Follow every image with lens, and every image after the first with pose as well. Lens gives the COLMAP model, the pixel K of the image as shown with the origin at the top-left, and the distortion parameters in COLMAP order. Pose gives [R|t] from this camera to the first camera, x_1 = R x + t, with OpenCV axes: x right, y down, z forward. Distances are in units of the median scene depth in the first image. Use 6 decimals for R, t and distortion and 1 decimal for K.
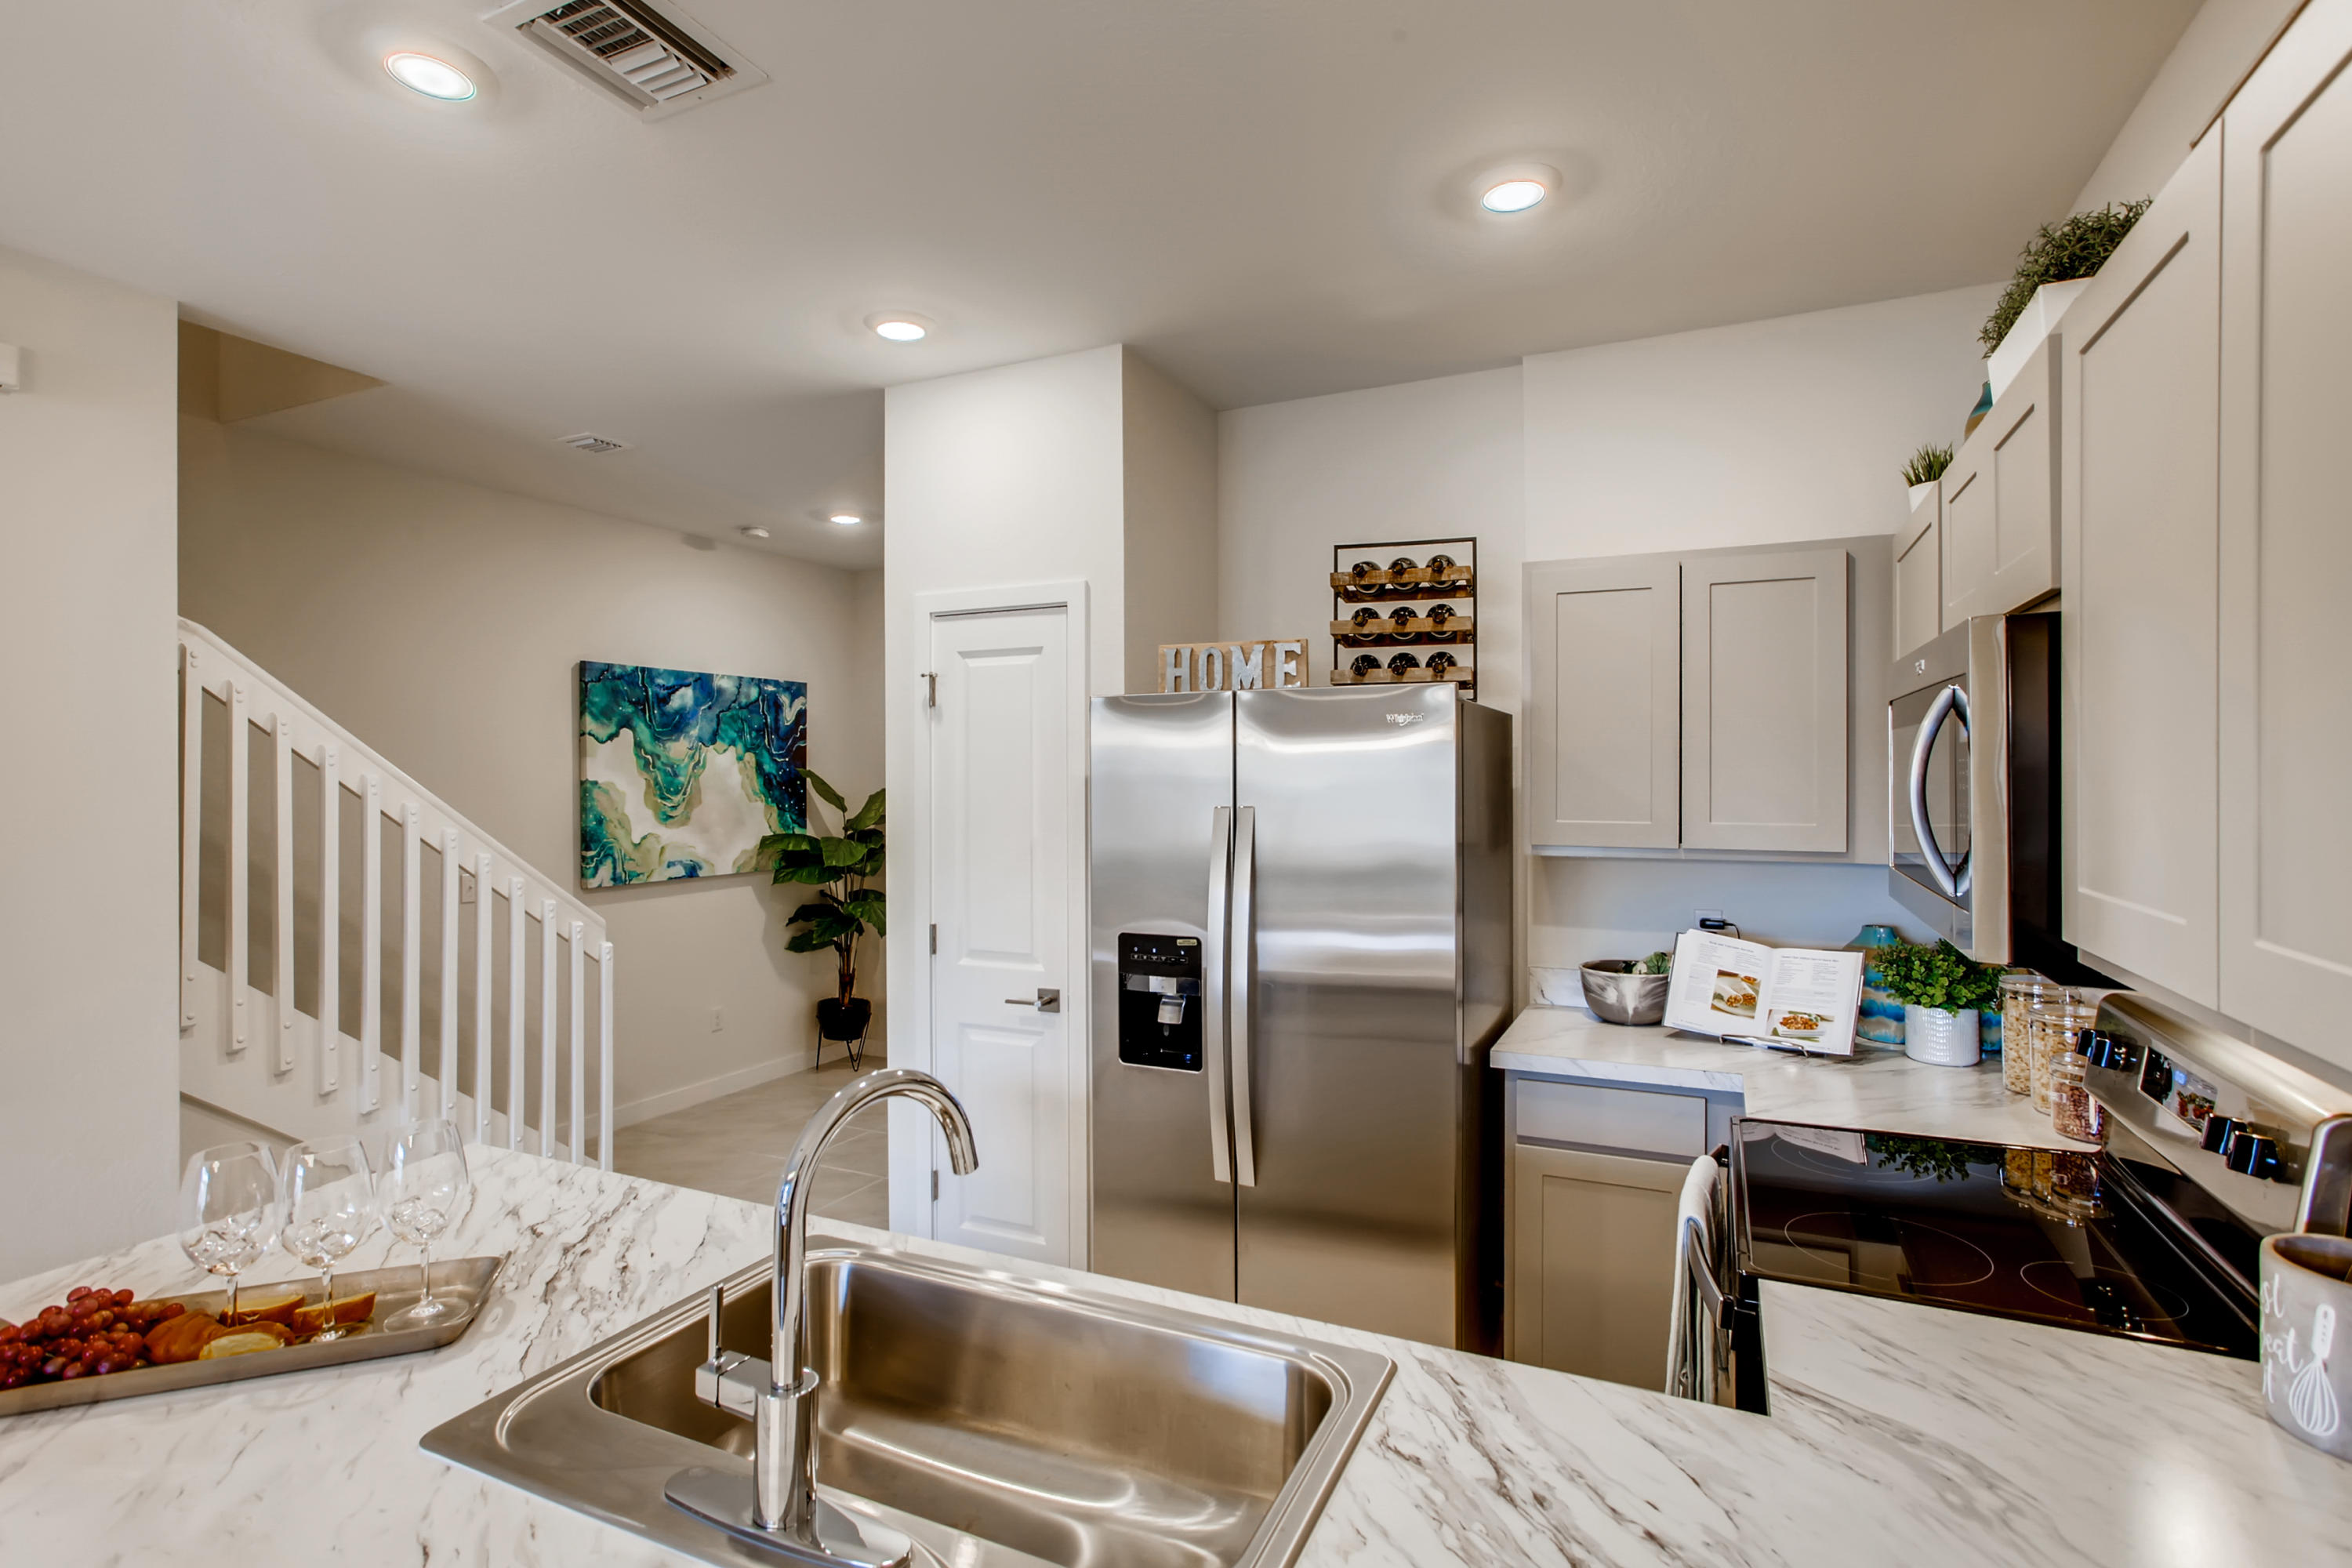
lens RADIAL K [[1132.7, 0, 1167.7], [0, 1132.7, 787.4], [0, 0, 1]] dist [-0.030707, 0.004519]
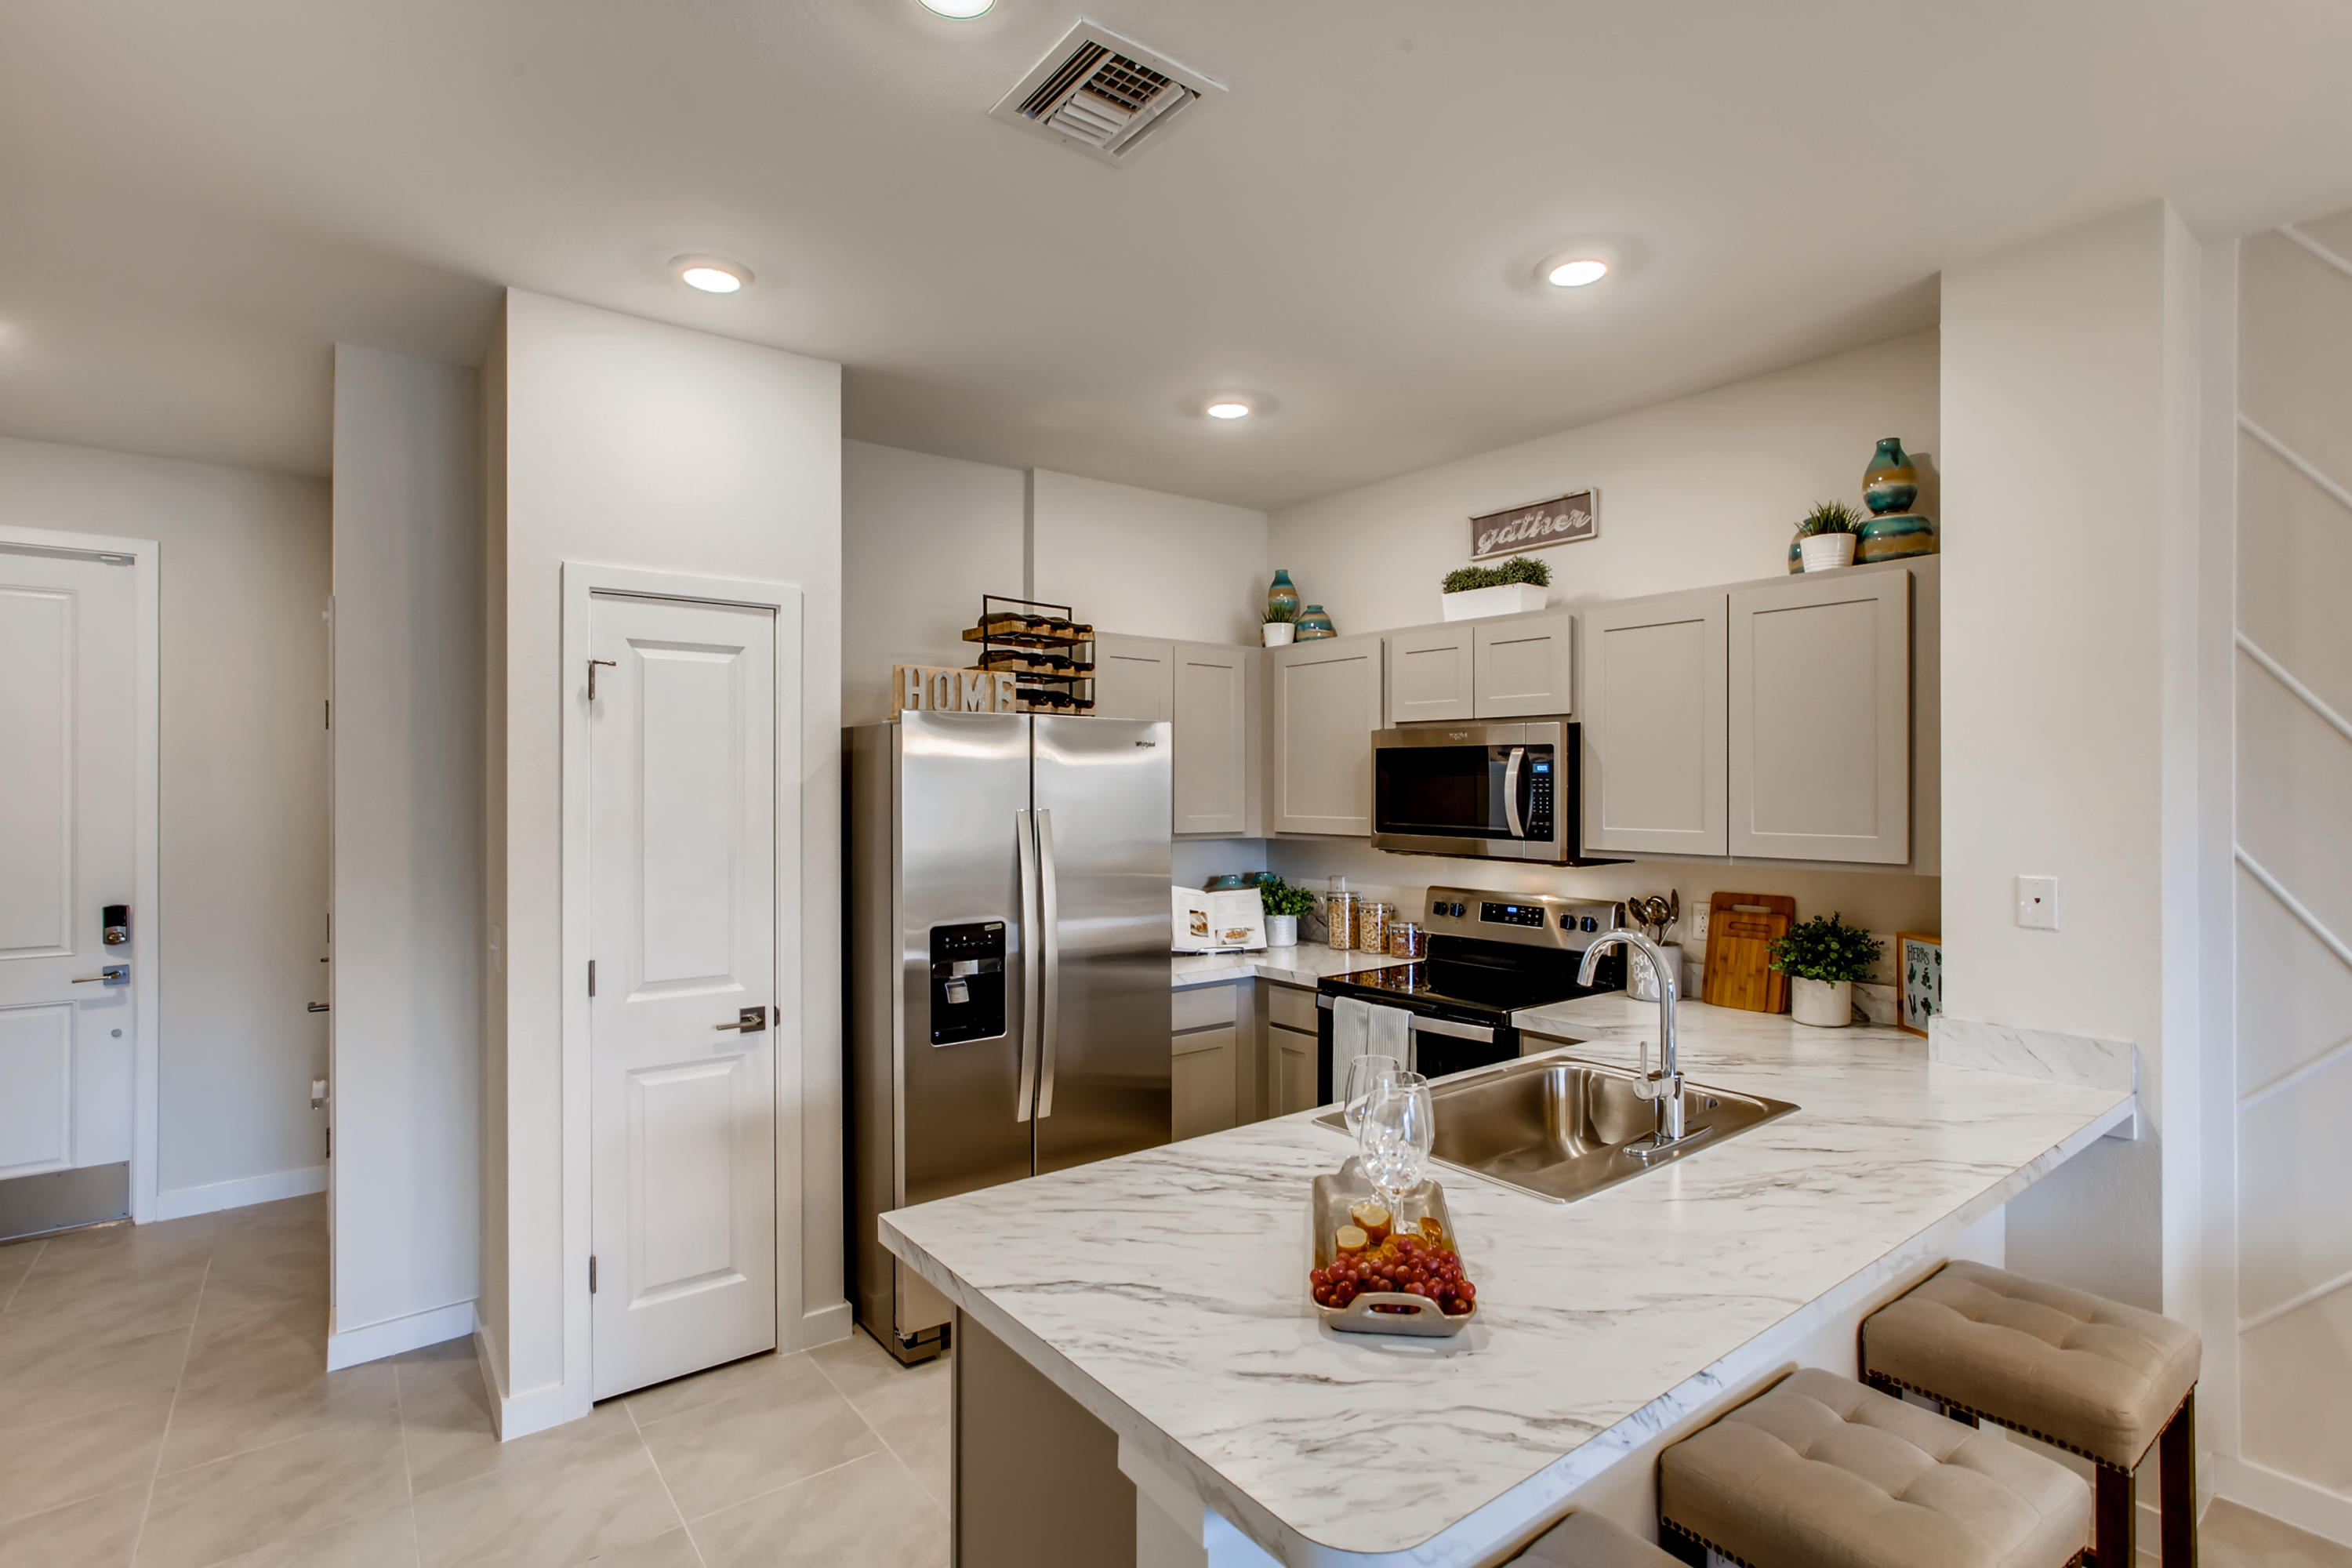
lens RADIAL K [[1132.7, 0, 1164.5], [0, 1132.7, 777.9], [0, 0, 1]] dist [-0.030707, 0.004519]
pose [[0.461844, 0.010192, 0.886902, -0.934384], [0.004595, 0.999893, -0.013884, -0.000160], [-0.886949, 0.010487, 0.461748, 0.299501]]
